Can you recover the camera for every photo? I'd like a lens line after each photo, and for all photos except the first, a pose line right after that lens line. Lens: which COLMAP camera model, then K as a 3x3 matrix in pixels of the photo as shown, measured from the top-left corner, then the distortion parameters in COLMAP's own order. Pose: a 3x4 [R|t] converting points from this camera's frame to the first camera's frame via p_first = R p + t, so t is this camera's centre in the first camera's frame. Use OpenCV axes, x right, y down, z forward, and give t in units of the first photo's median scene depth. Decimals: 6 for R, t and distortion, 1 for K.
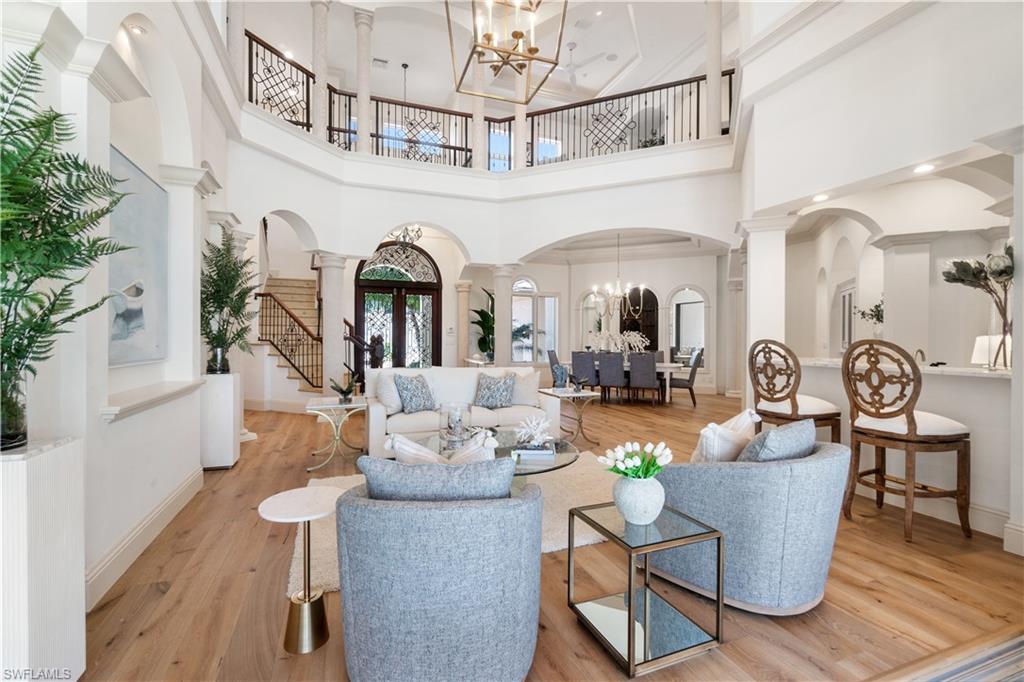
lens RADIAL K [[442.5, 0, 512.0], [0, 442.5, 341.0], [0, 0, 1]] dist [-0.002795, -0.000314]
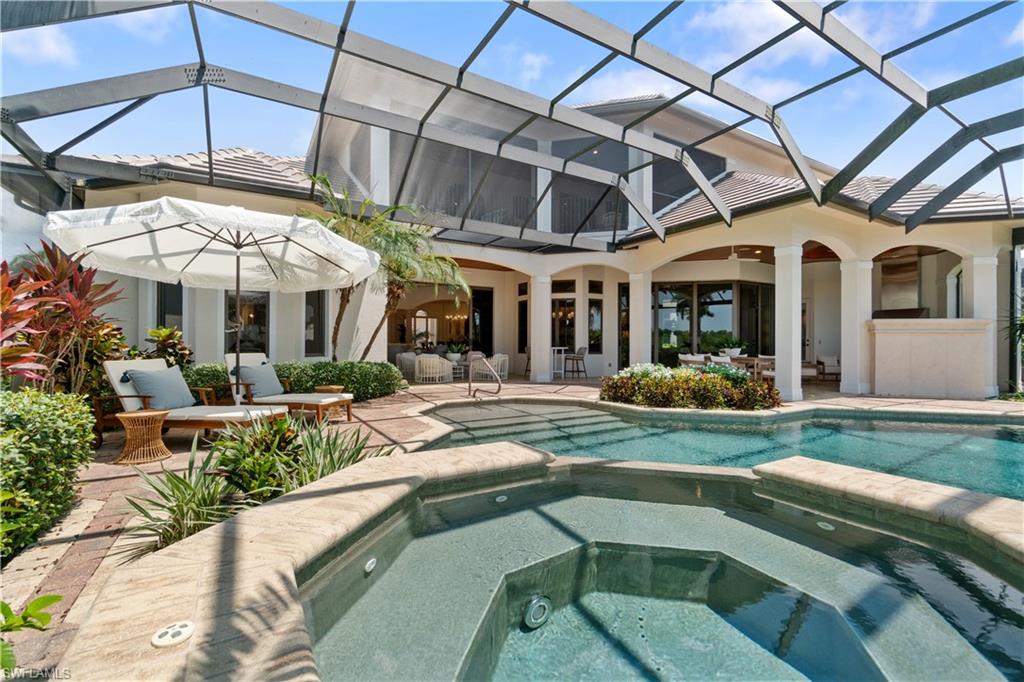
lens RADIAL K [[442.5, 0, 512.0], [0, 442.5, 341.0], [0, 0, 1]] dist [-0.002795, -0.000314]
pose [[0.986614, 0.004496, 0.163014, 0.154720], [-0.001905, 0.999869, -0.016051, 0.065110], [-0.163065, 0.015526, 0.986493, -1.712668]]
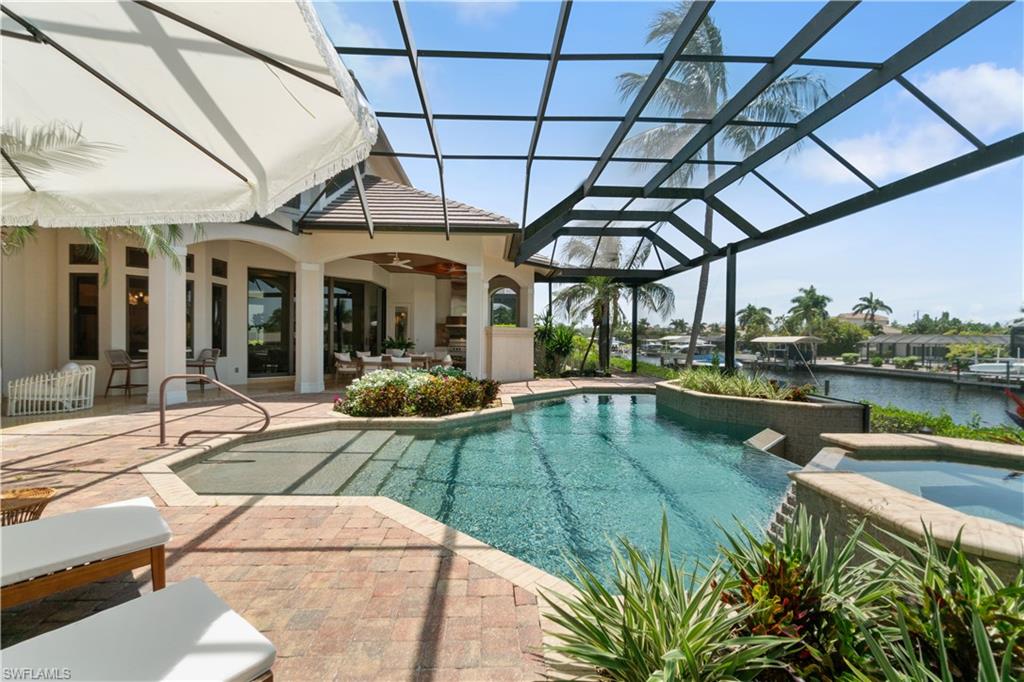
lens RADIAL K [[442.5, 0, 512.0], [0, 442.5, 341.0], [0, 0, 1]] dist [-0.002795, -0.000314]
pose [[0.334174, -0.000513, 0.942511, -0.191566], [0.000733, 1.000000, 0.000284, 0.037615], [-0.942511, 0.000596, 0.334175, -1.287188]]
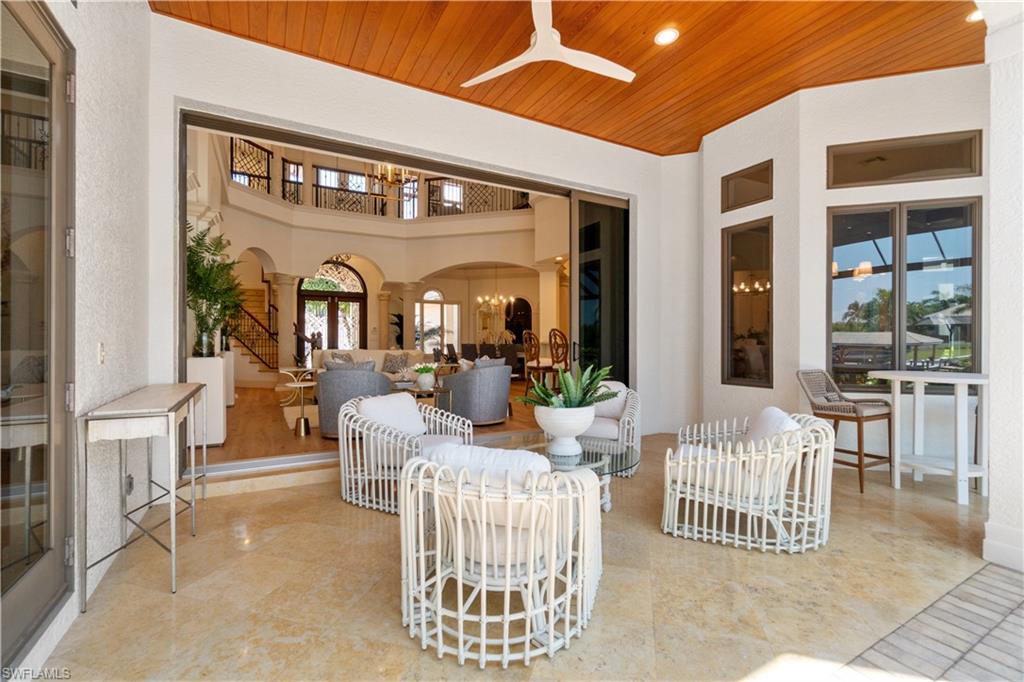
lens RADIAL K [[442.5, 0, 512.0], [0, 442.5, 341.0], [0, 0, 1]] dist [-0.002795, -0.000314]
pose [[0.990215, -0.003519, 0.139506, 0.102924], [0.004611, 0.999961, -0.007503, 0.027328], [-0.139475, 0.008073, 0.990193, -0.439546]]
